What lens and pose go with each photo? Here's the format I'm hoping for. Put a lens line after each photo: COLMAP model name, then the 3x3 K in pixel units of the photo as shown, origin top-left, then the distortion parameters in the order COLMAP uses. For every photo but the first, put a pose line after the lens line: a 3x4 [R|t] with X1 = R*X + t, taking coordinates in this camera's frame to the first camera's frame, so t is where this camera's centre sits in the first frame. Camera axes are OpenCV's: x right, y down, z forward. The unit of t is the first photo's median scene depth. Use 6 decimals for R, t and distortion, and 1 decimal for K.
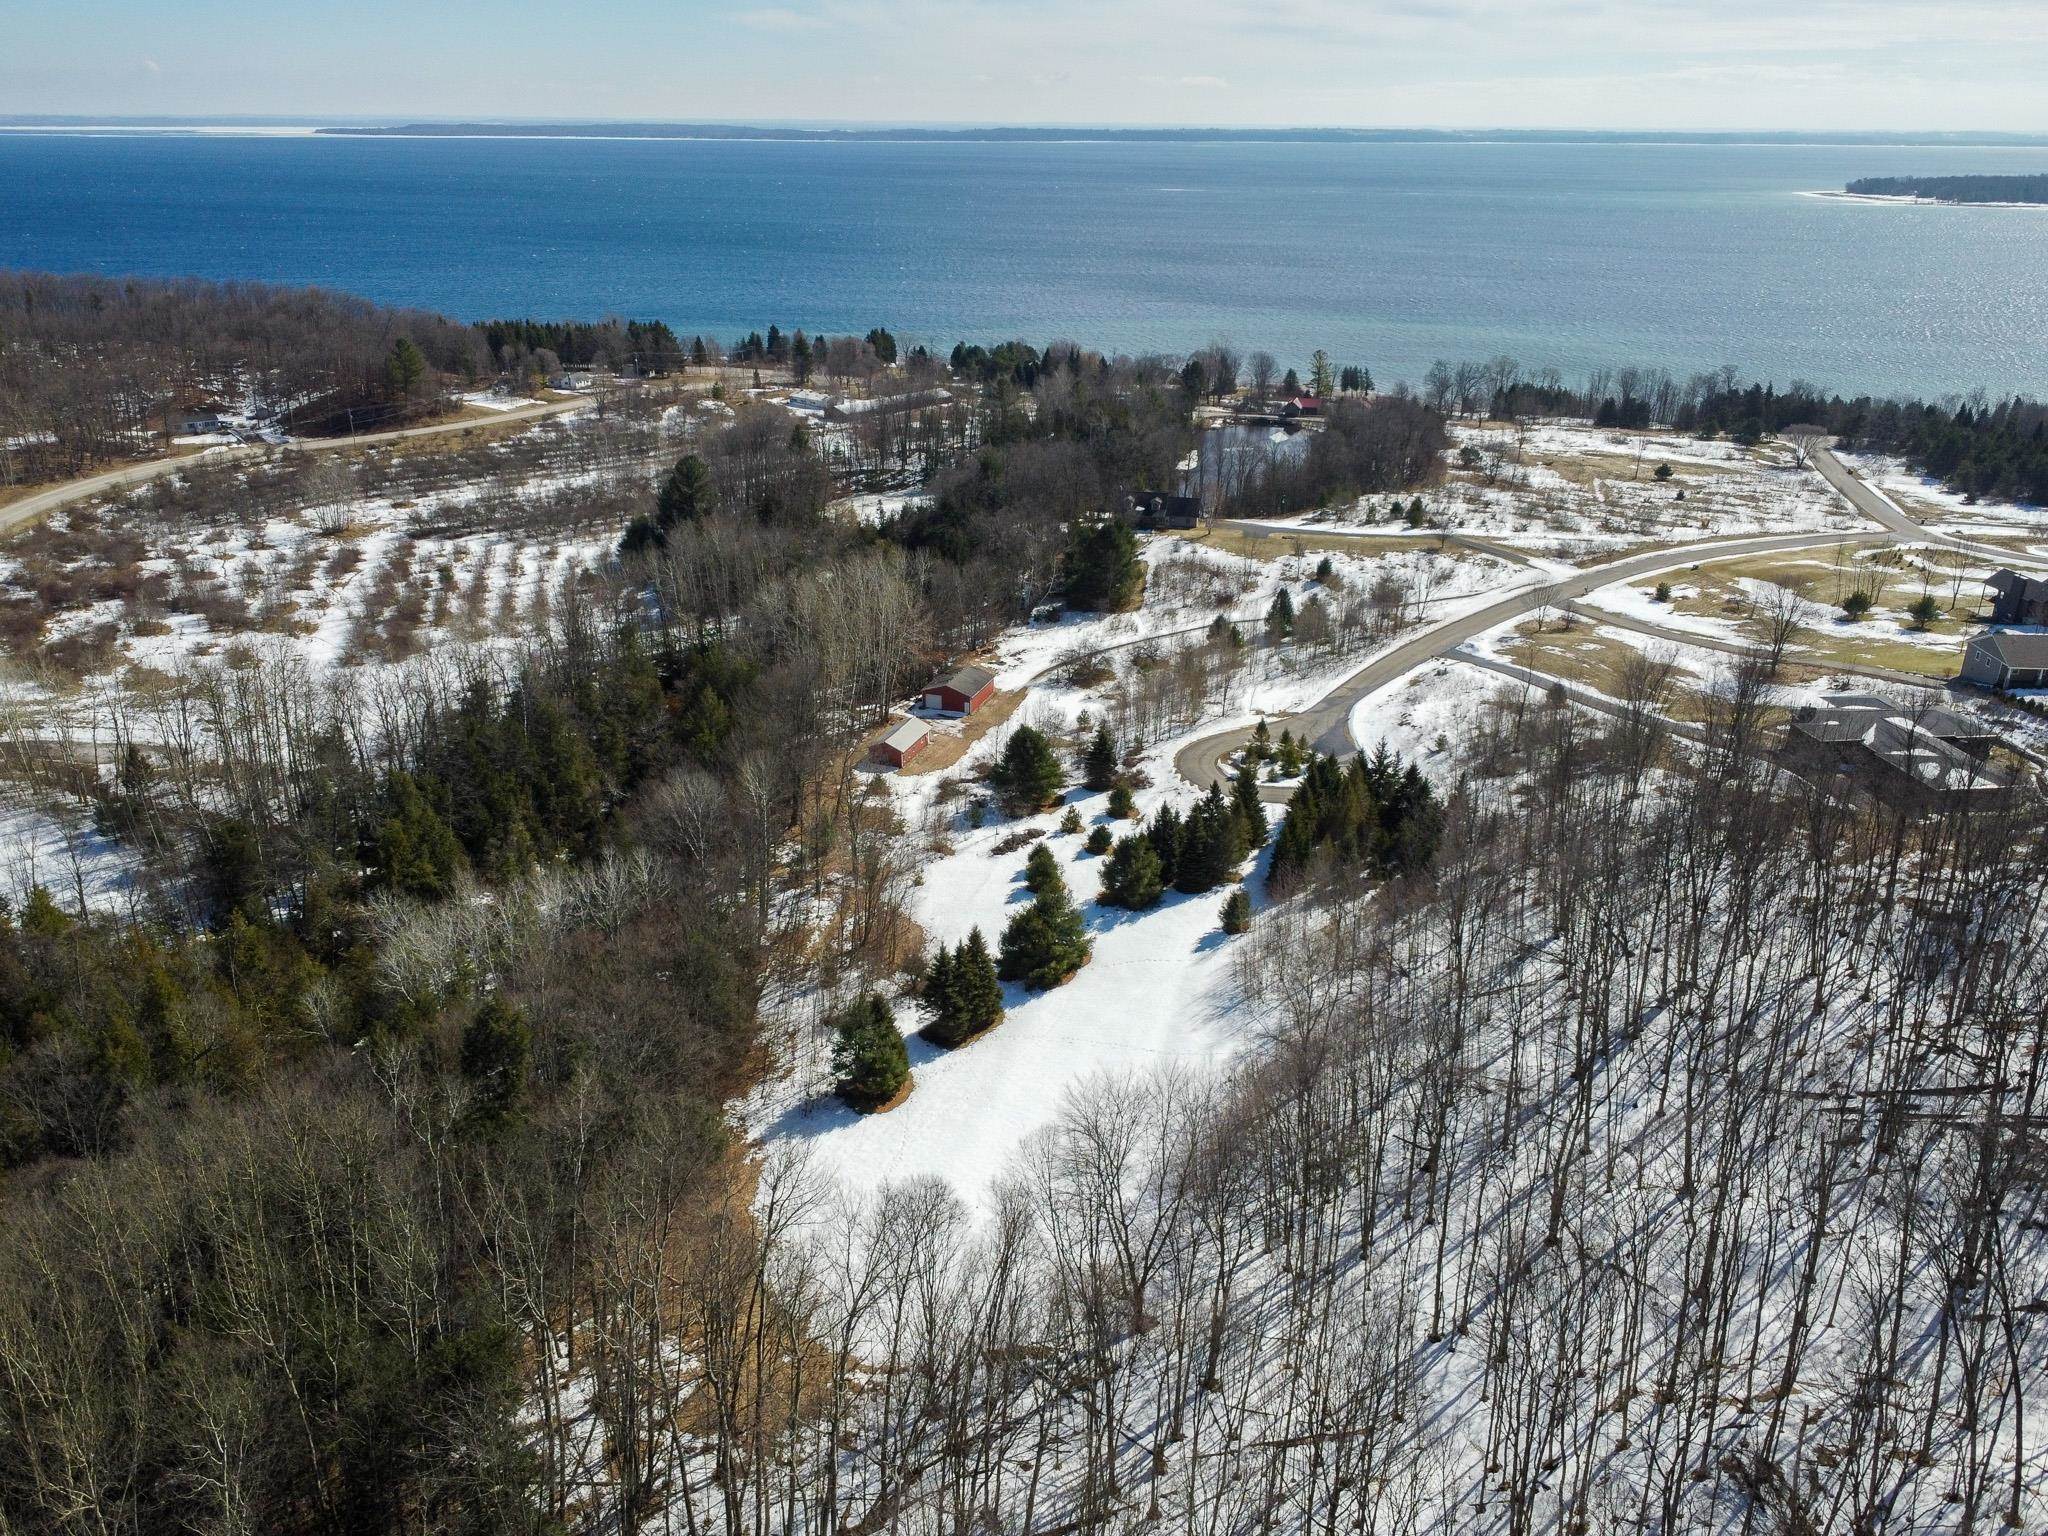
lens RADIAL K [[1609.1, 0, 1018.1], [0, 1609.1, 728.2], [0, 0, 1]] dist [0.009050, -0.004552]
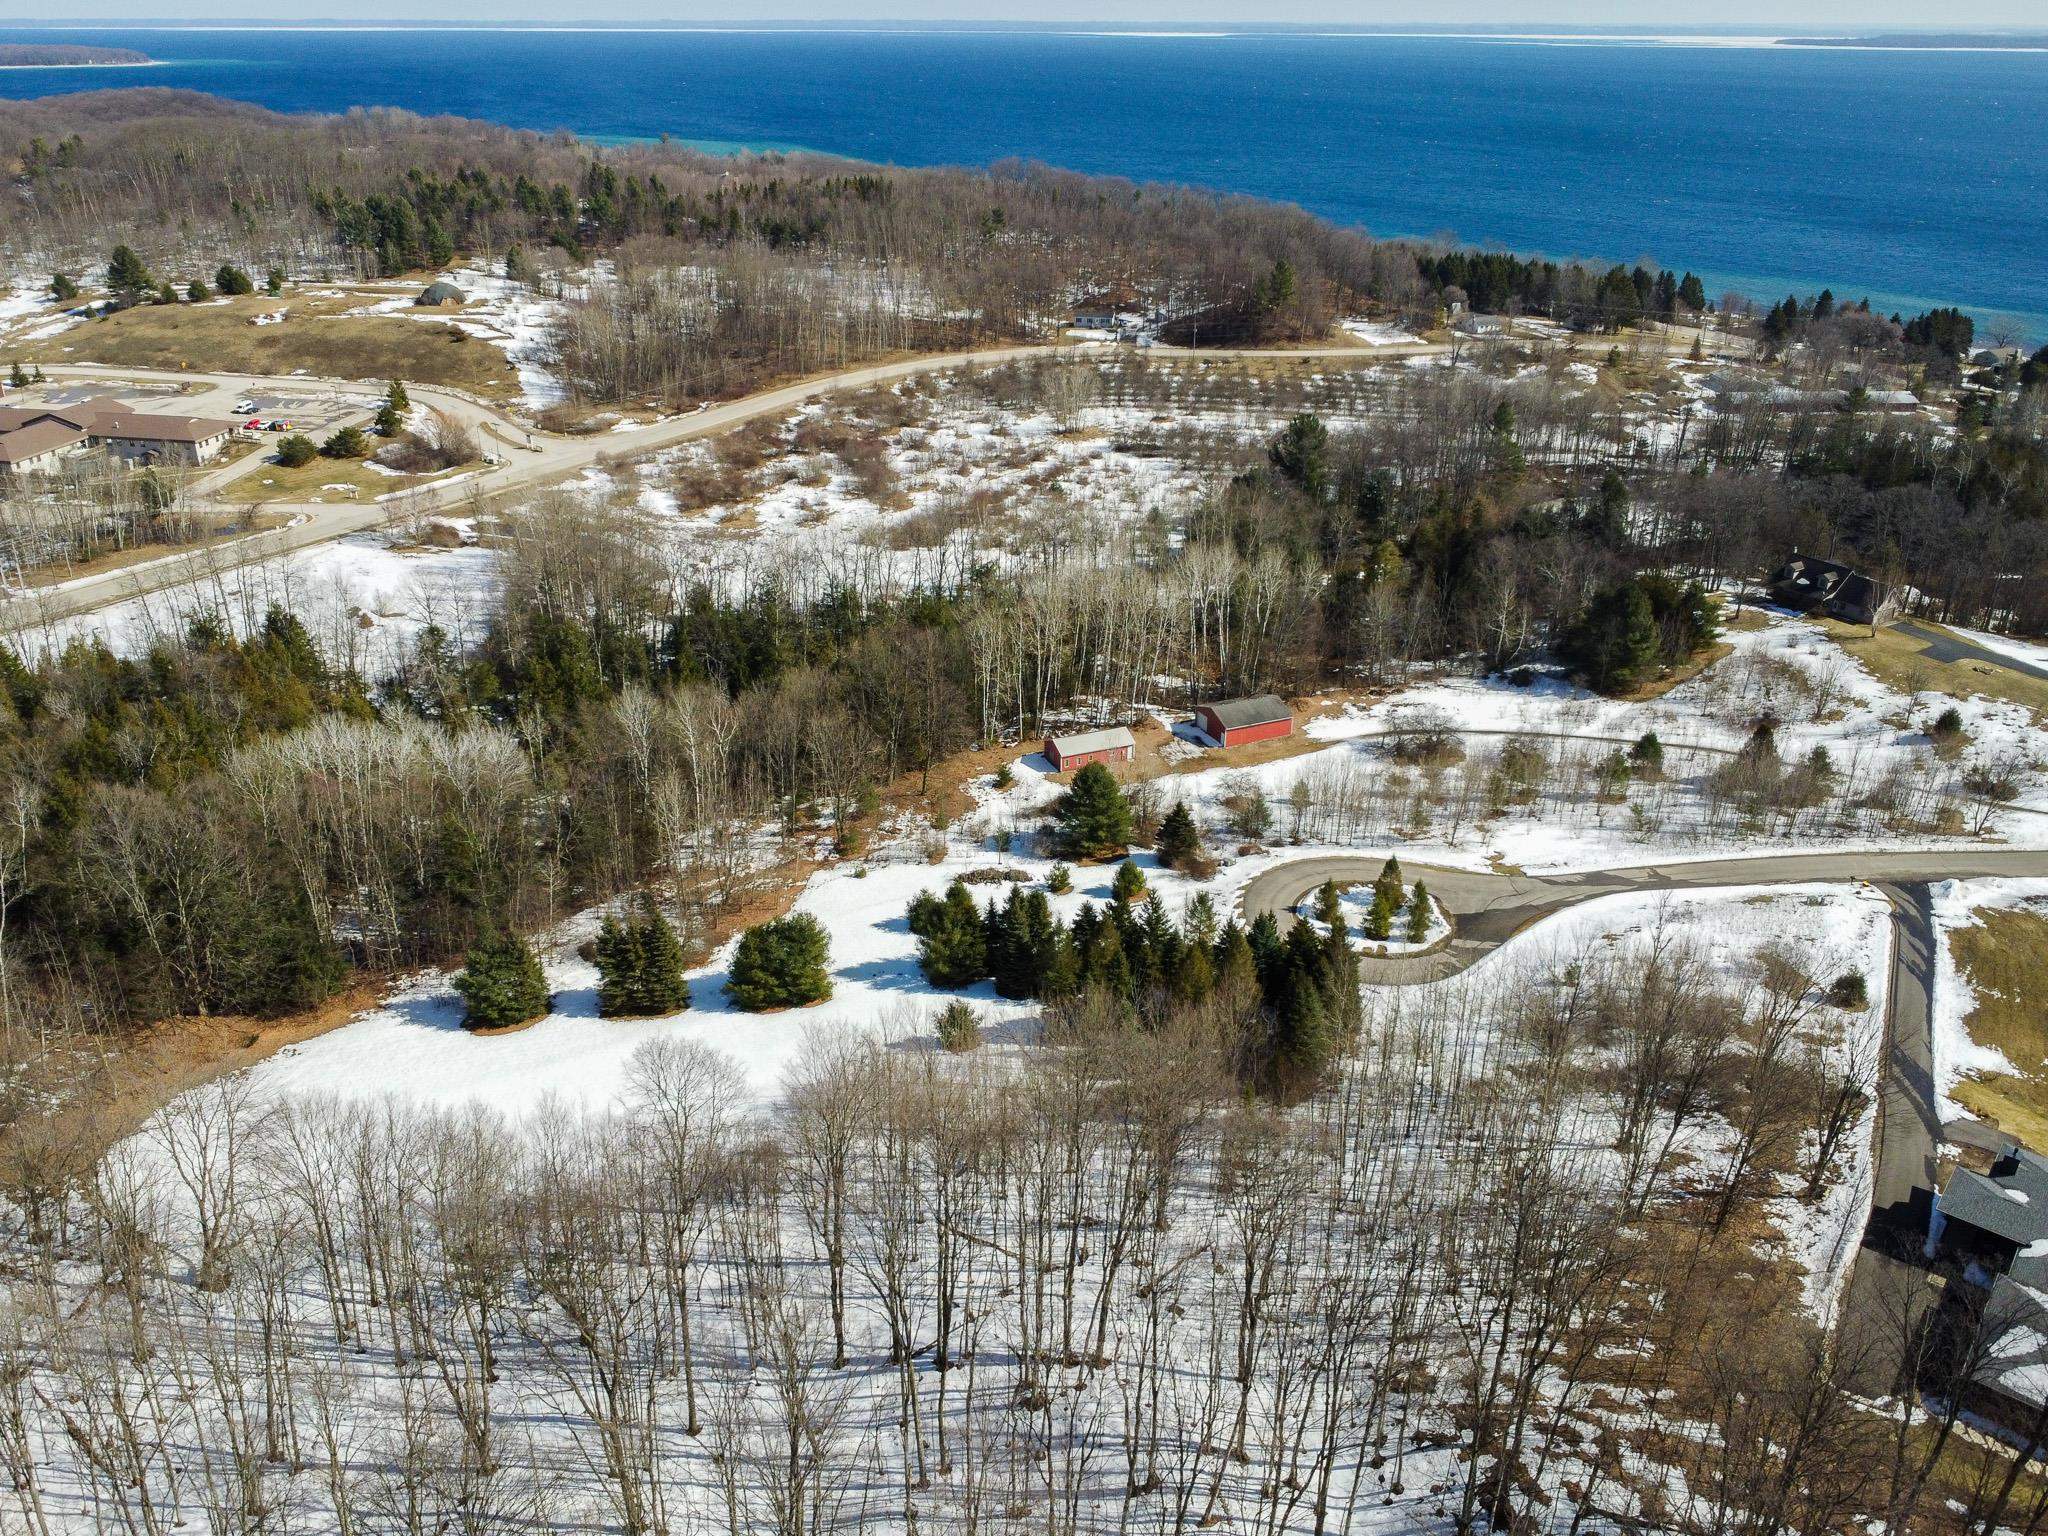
lens RADIAL K [[1601.0, 0, 985.5], [0, 1601.0, 767.6], [0, 0, 1]] dist [0.002449, -0.005342]
pose [[0.670799, 0.309814, -0.673827, 0.357332], [-0.260592, 0.949094, 0.176956, -0.089166], [0.694349, 0.056892, 0.717386, 0.214522]]
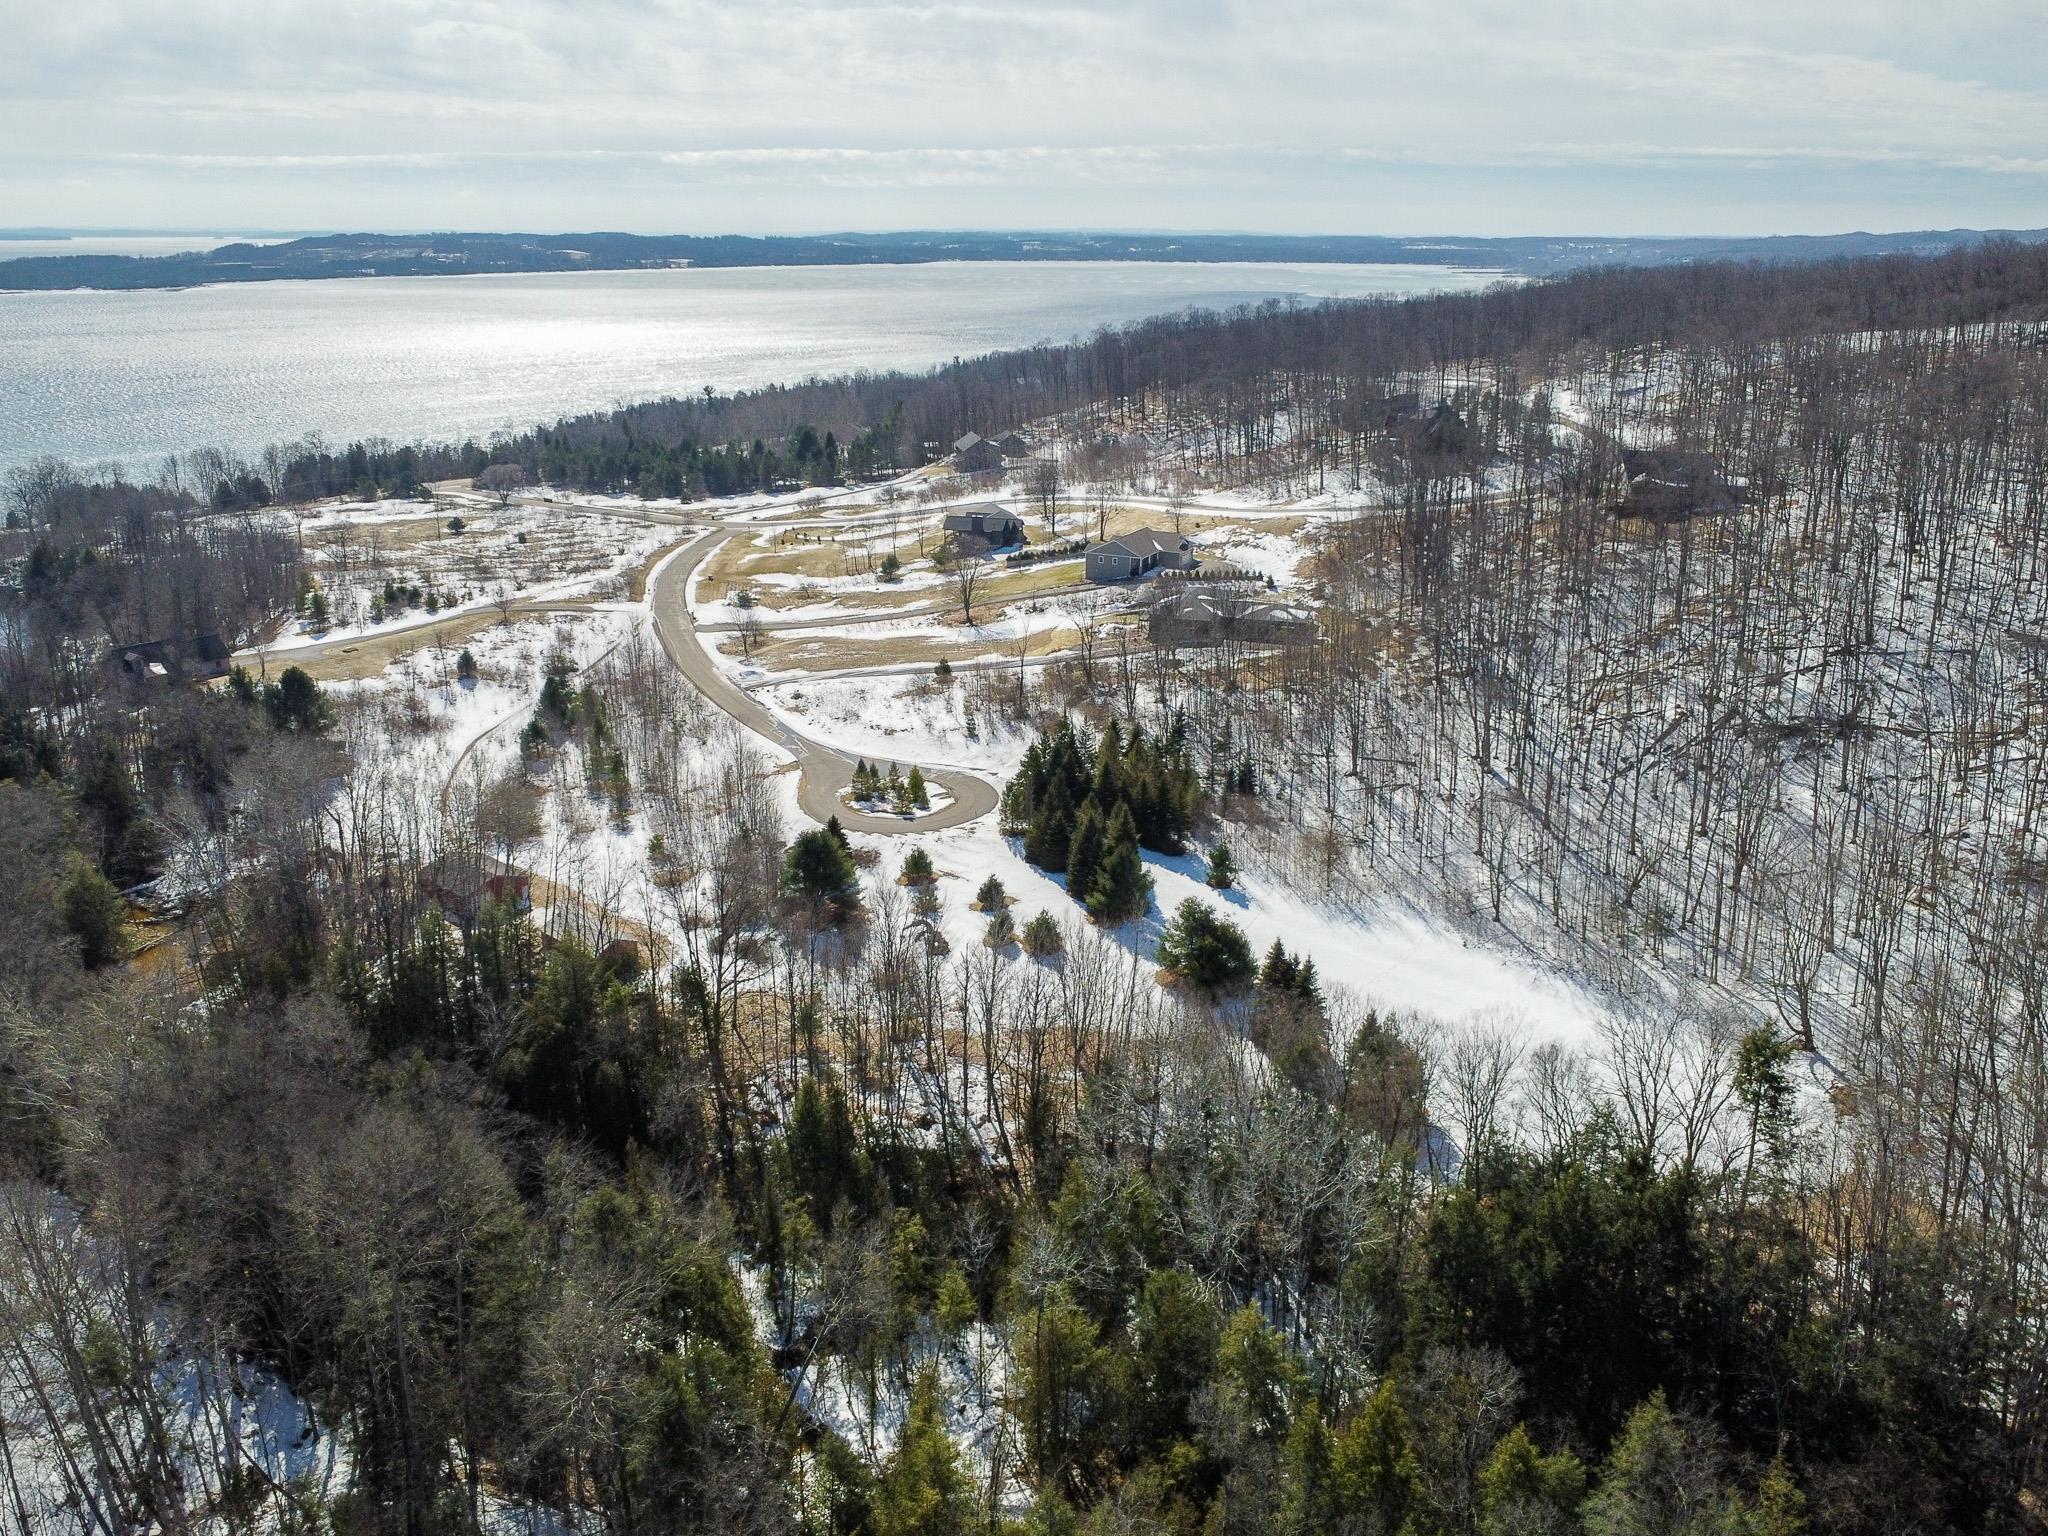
lens RADIAL K [[1609.1, 0, 1018.1], [0, 1609.1, 728.2], [0, 0, 1]] dist [0.009050, -0.004552]
pose [[0.399703, -0.278261, 0.873389, -0.441497], [0.324138, 0.934157, 0.149282, -0.093502], [-0.857422, 0.223430, 0.463580, 0.320488]]
